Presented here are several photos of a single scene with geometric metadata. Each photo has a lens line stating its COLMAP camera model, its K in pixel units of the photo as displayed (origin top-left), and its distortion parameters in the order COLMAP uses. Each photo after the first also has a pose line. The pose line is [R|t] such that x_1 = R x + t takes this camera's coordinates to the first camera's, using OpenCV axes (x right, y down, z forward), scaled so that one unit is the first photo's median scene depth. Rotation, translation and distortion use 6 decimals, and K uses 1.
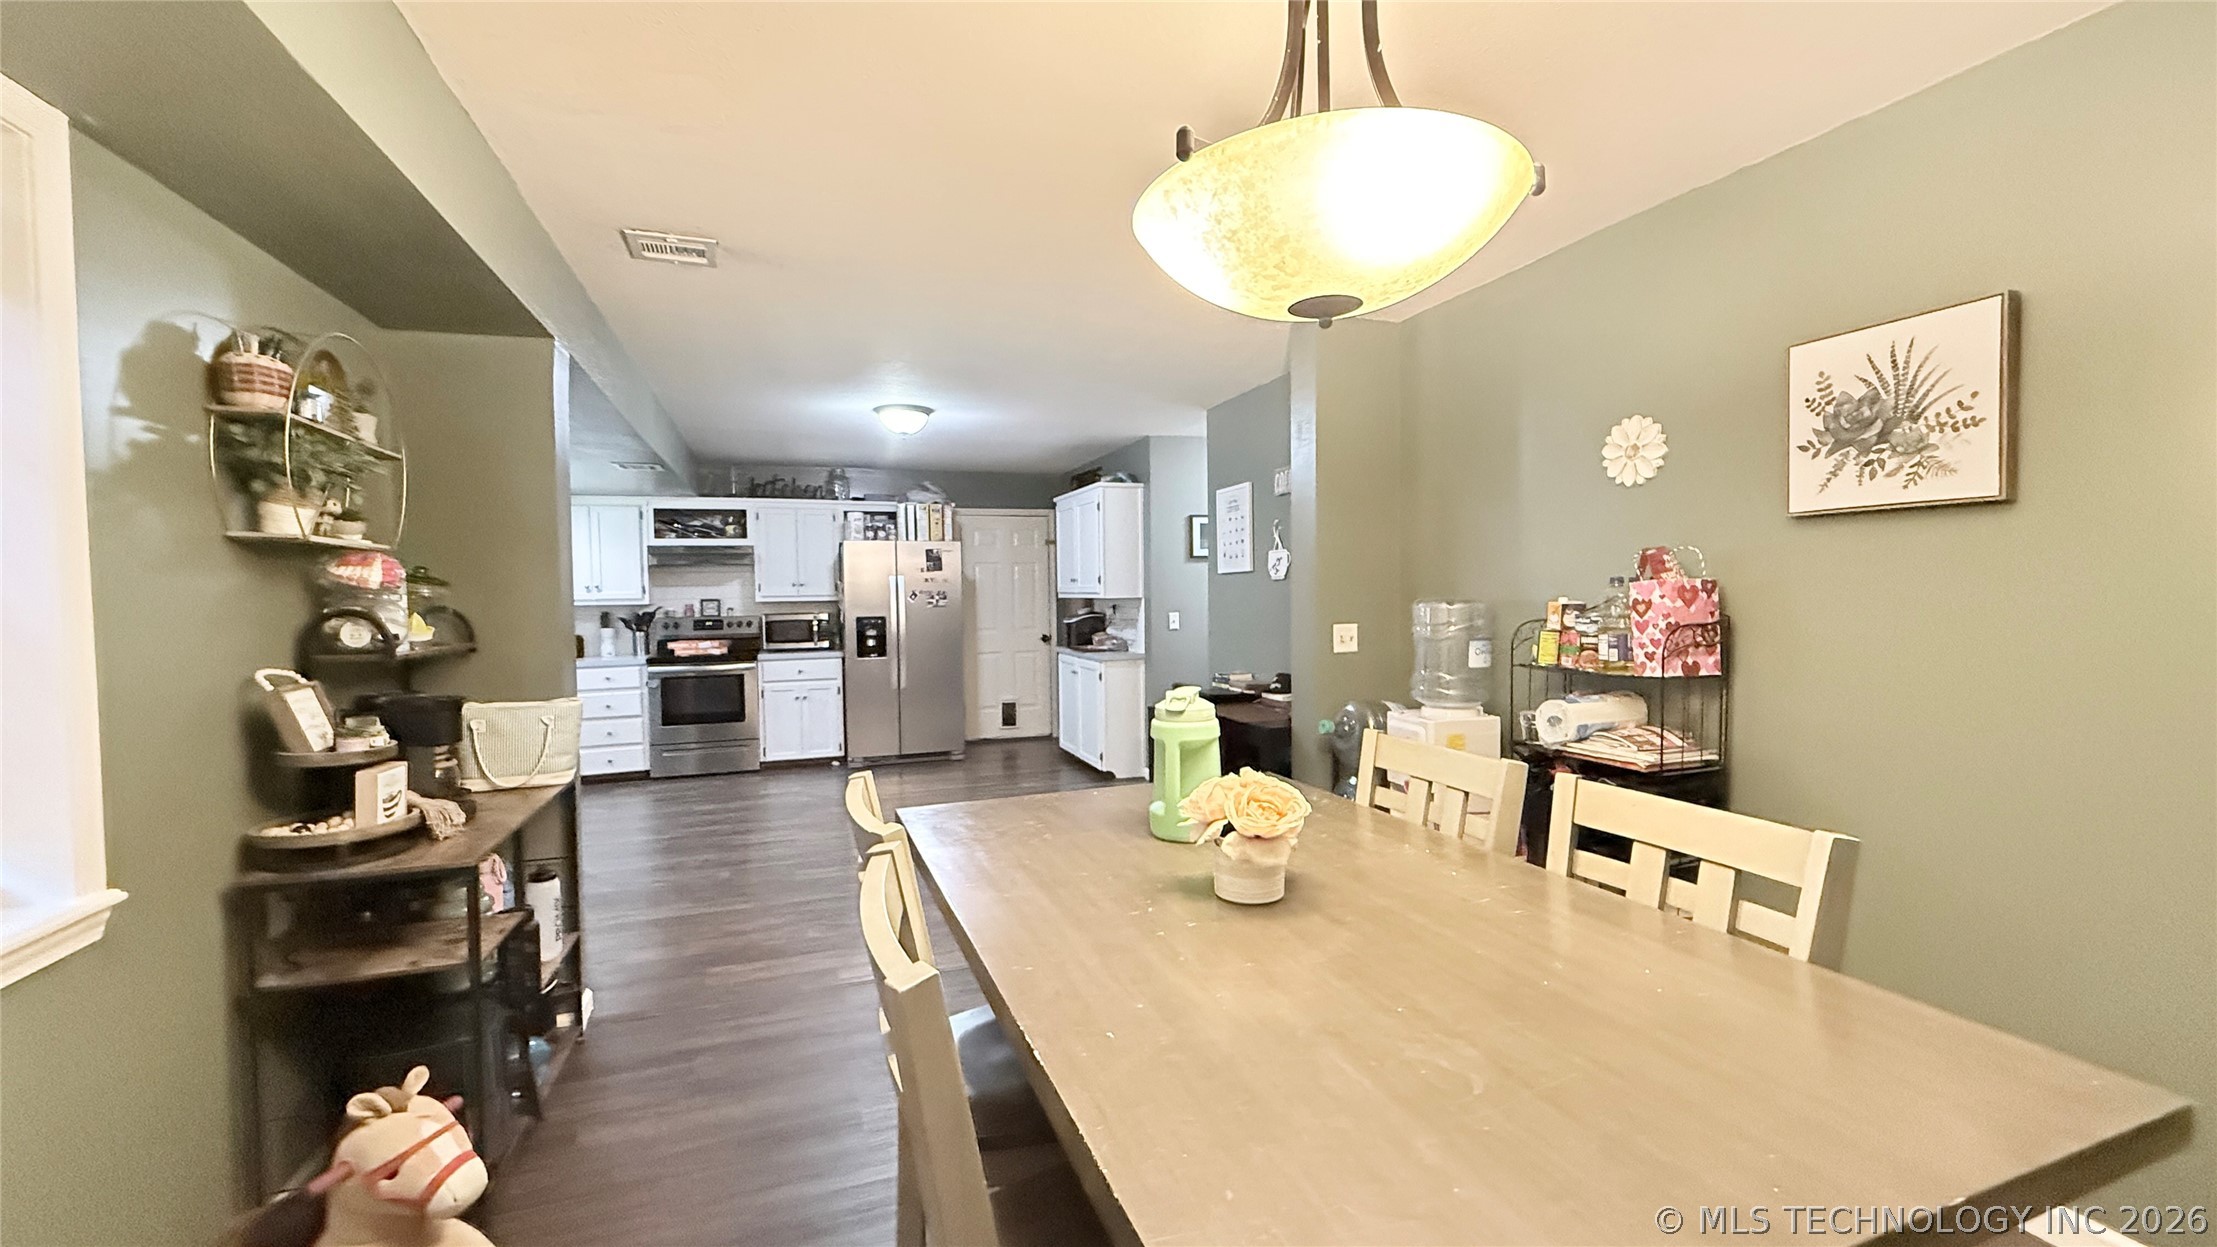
lens RADIAL K [[880.7, 0, 1101.1], [0, 880.7, 623.6], [0, 0, 1]] dist [0.000842, -0.000157]
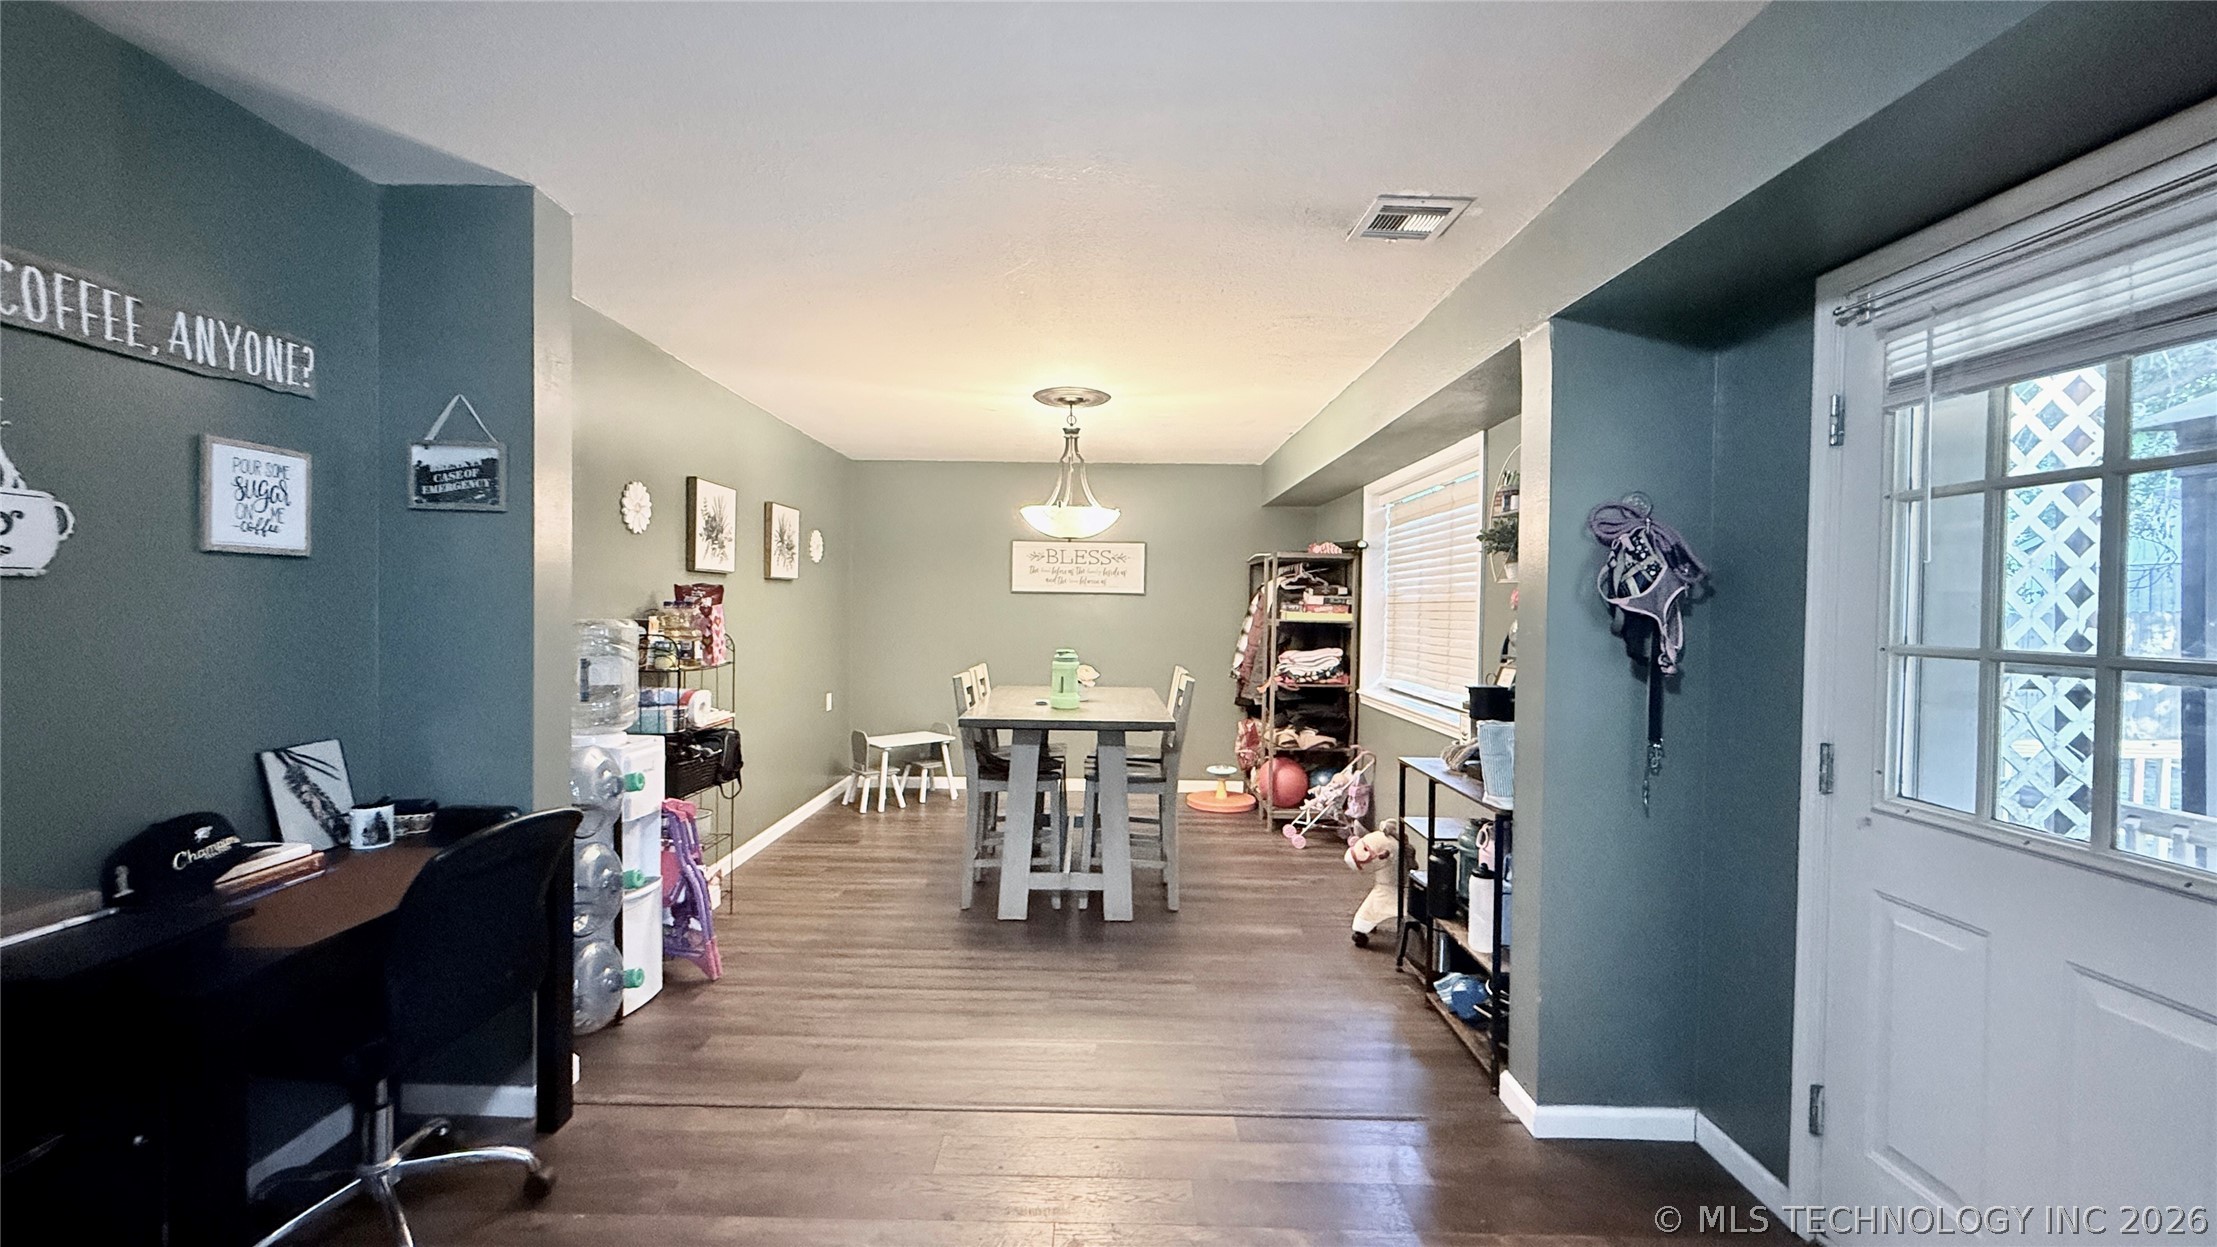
lens RADIAL K [[880.7, 0, 1101.1], [0, 880.7, 623.6], [0, 0, 1]] dist [0.000842, -0.000157]
pose [[-0.940821, -0.007694, 0.338818, -0.329585], [0.009498, 0.998751, 0.049056, -0.048291], [-0.338772, 0.049371, -0.939572, 1.274022]]
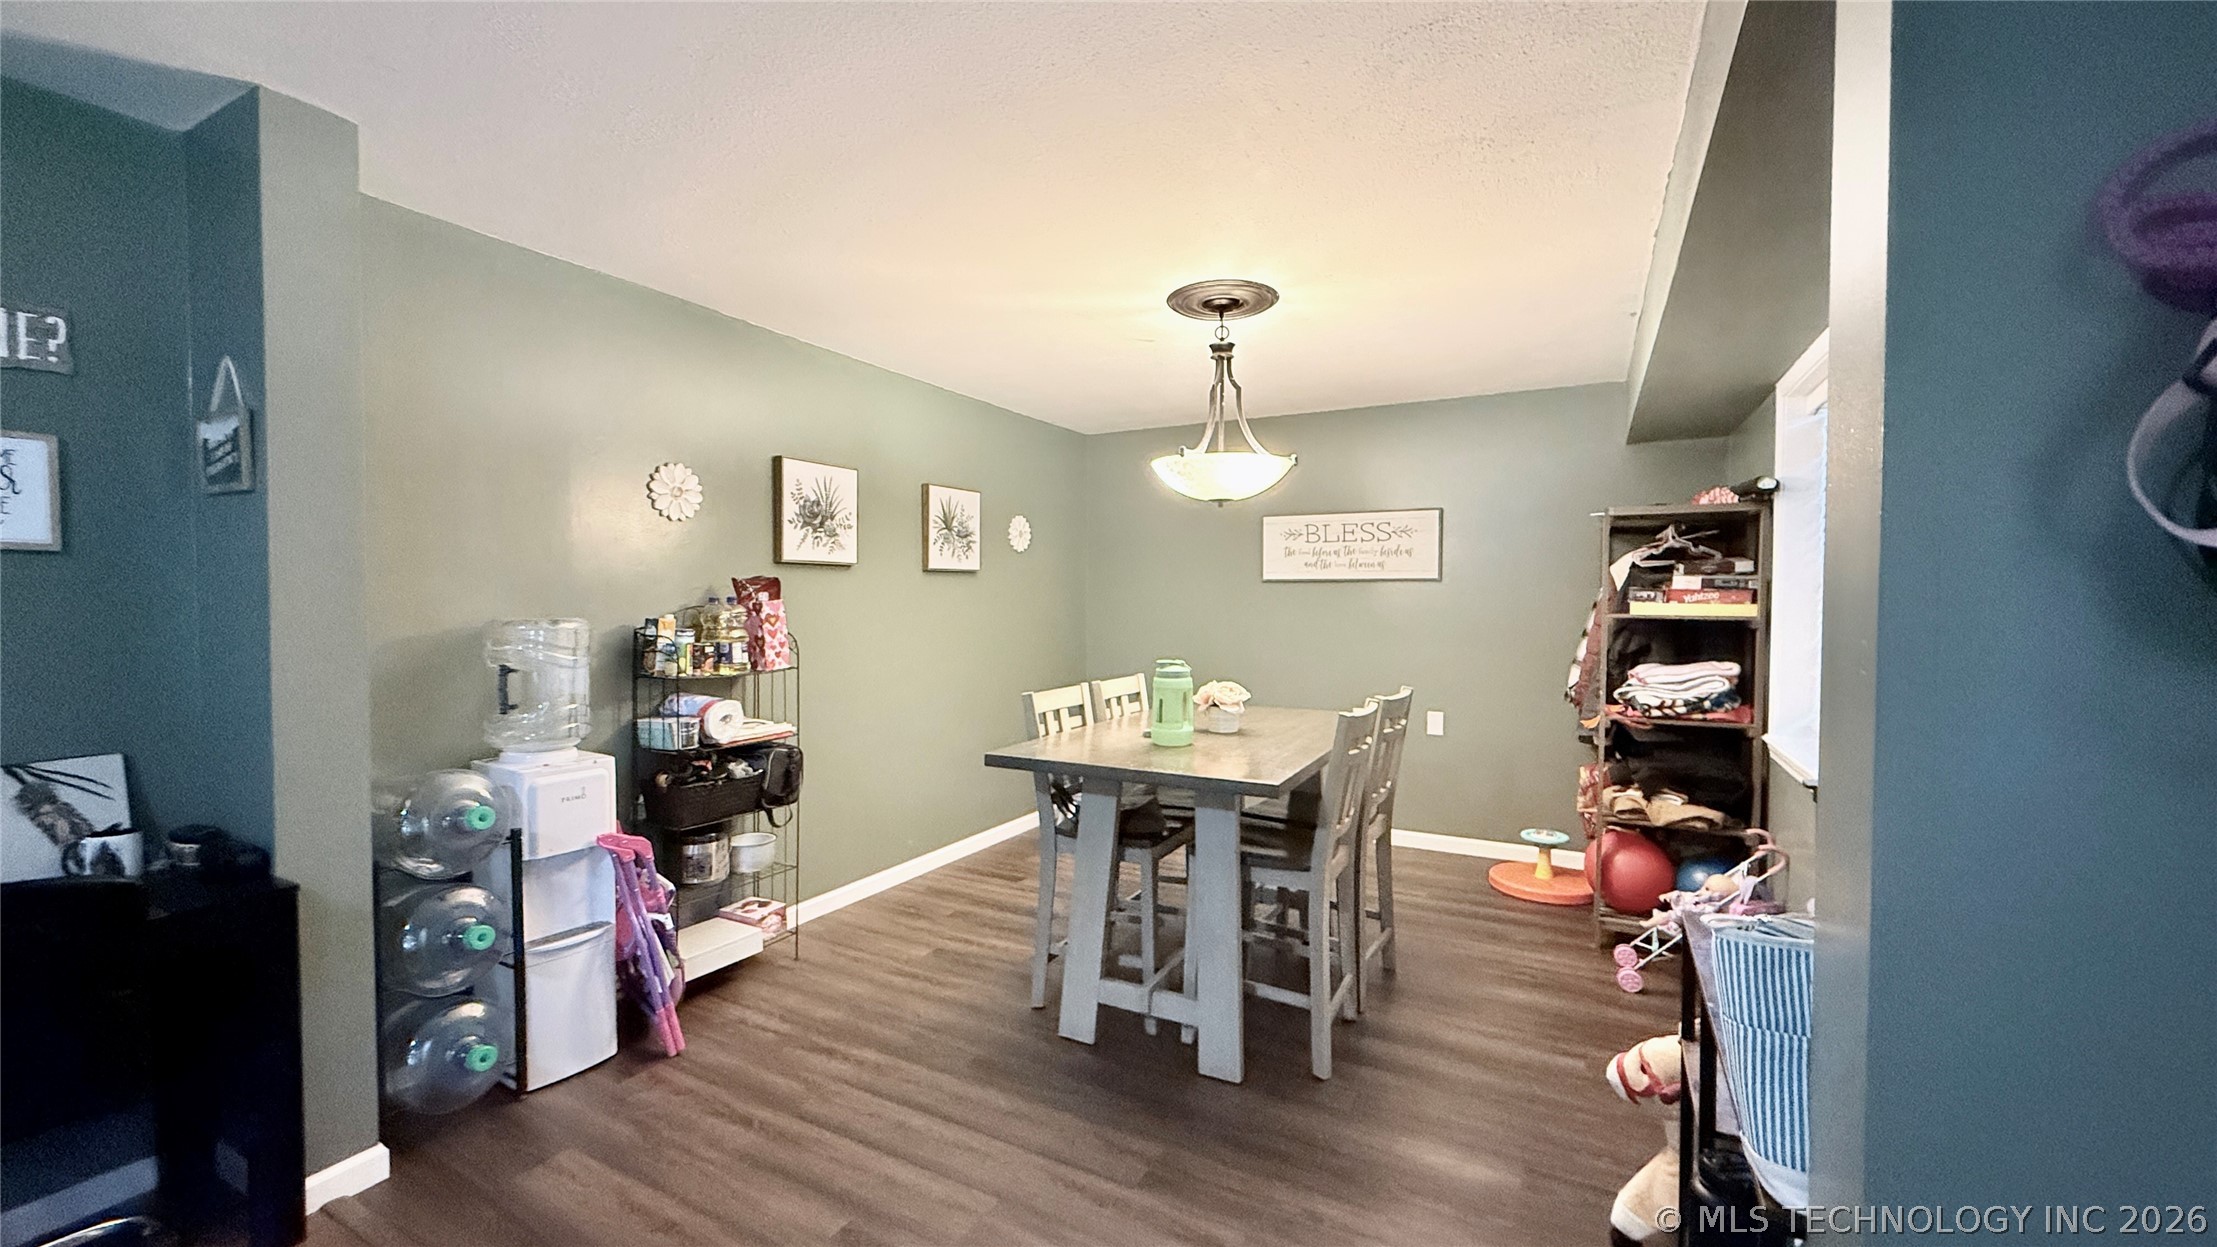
lens RADIAL K [[880.7, 0, 1101.1], [0, 880.7, 623.6], [0, 0, 1]] dist [0.000842, -0.000157]
pose [[-0.668711, -0.010687, 0.743446, -0.425889], [0.032878, 0.998494, 0.043926, -0.031244], [-0.742795, 0.053816, -0.667352, 0.863792]]
